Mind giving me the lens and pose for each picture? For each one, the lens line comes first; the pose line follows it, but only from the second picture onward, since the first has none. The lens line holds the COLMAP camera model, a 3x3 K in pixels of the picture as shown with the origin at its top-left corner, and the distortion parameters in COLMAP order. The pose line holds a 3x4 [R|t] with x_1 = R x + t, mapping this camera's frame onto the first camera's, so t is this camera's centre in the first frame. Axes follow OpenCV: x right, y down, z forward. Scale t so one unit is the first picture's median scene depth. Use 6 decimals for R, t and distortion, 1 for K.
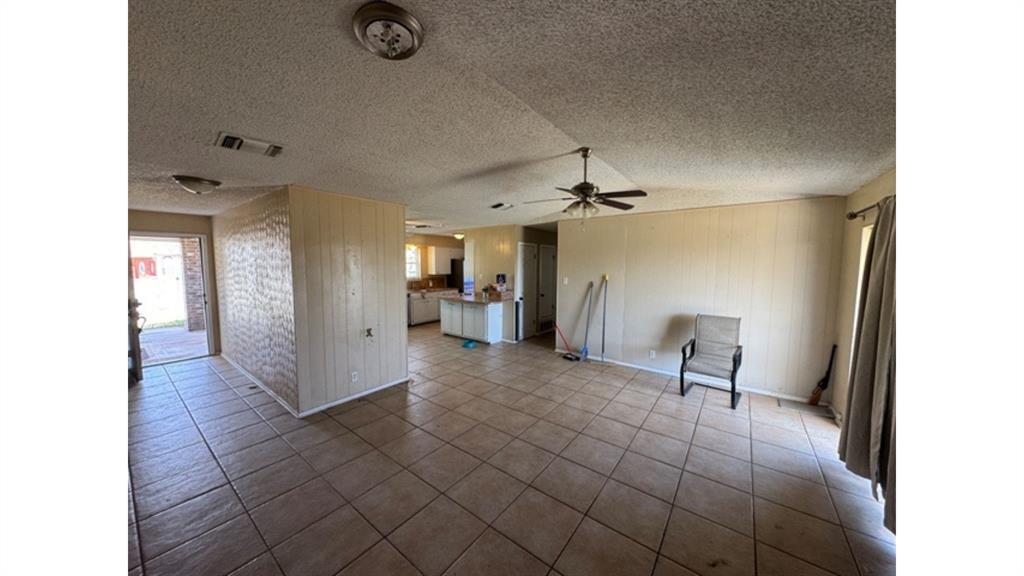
lens RADIAL K [[308.7, 0, 512.0], [0, 308.7, 288.0], [0, 0, 1]] dist [-0.001886, 0.000033]
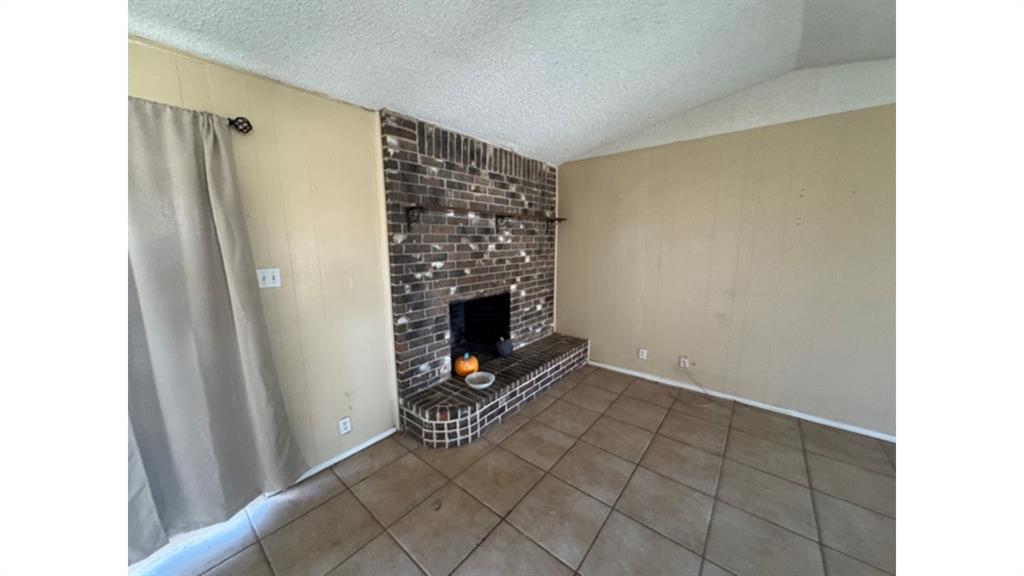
lens RADIAL K [[308.7, 0, 512.0], [0, 308.7, 288.0], [0, 0, 1]] dist [-0.001886, 0.000033]
pose [[-0.999026, -0.009201, 0.043162, 0.170494], [0.001175, 0.972134, 0.234424, -0.027530], [-0.044116, 0.234246, -0.971176, 0.726754]]
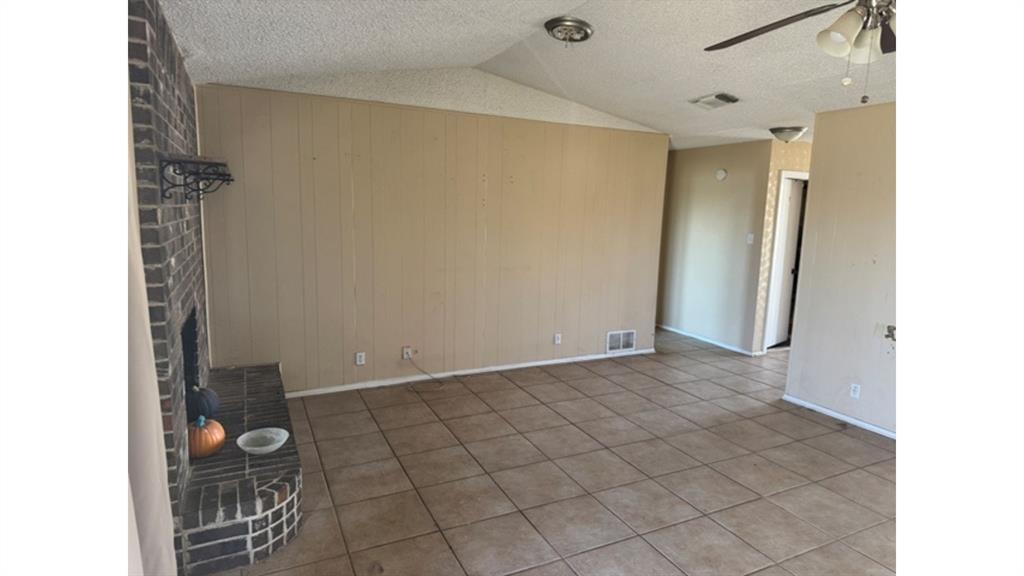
lens RADIAL K [[540.4, 0, 510.0], [0, 540.4, 291.8], [0, 0, 1]] dist [0.096273, -0.124931]
pose [[-0.463854, 0.114807, -0.878441, 0.687060], [-0.100731, 0.978302, 0.181048, -0.041080], [0.880166, 0.172466, -0.442225, 0.716943]]
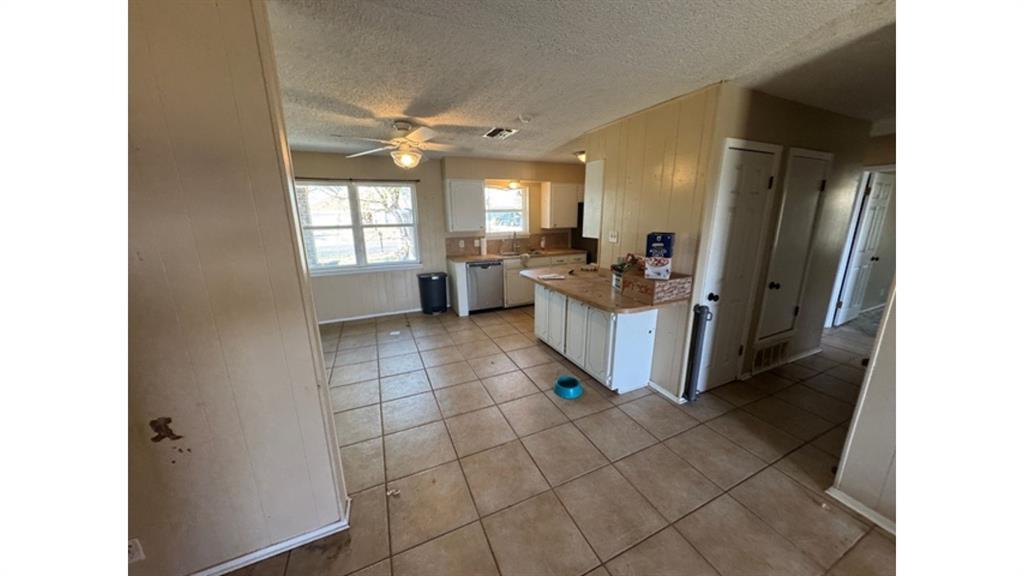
lens RADIAL K [[308.7, 0, 512.0], [0, 308.7, 288.0], [0, 0, 1]] dist [-0.001886, 0.000033]
pose [[0.875253, 0.097147, -0.473809, -0.013364], [-0.020973, 0.986322, 0.163489, -0.050665], [0.483211, -0.133157, 0.865319, 0.811610]]
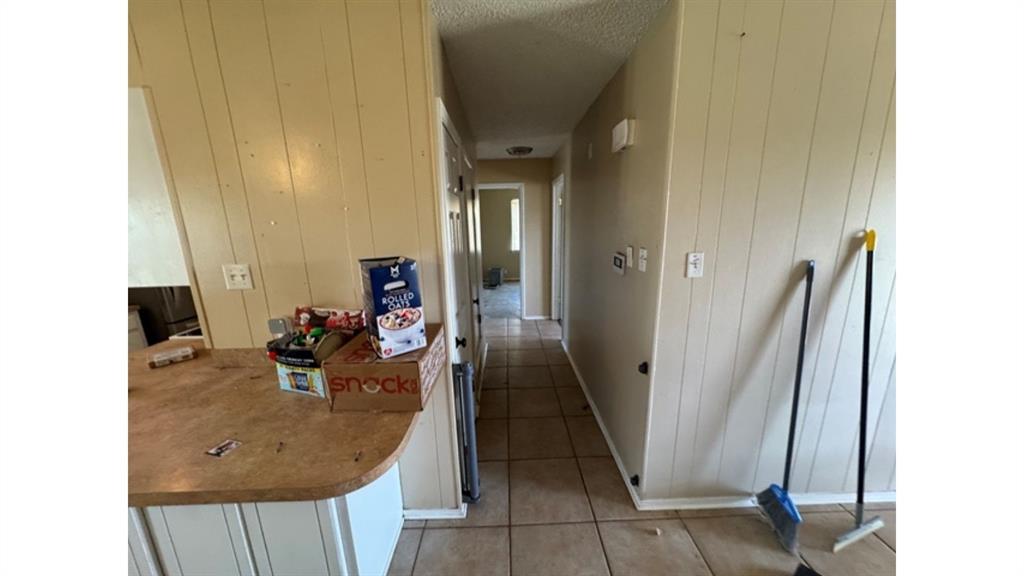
lens RADIAL K [[308.7, 0, 512.0], [0, 308.7, 288.0], [0, 0, 1]] dist [-0.001886, 0.000033]
pose [[0.788717, -0.159172, 0.593792, -0.124678], [0.078000, 0.984003, 0.160166, -0.072662], [-0.609787, -0.080010, 0.788516, 1.139565]]
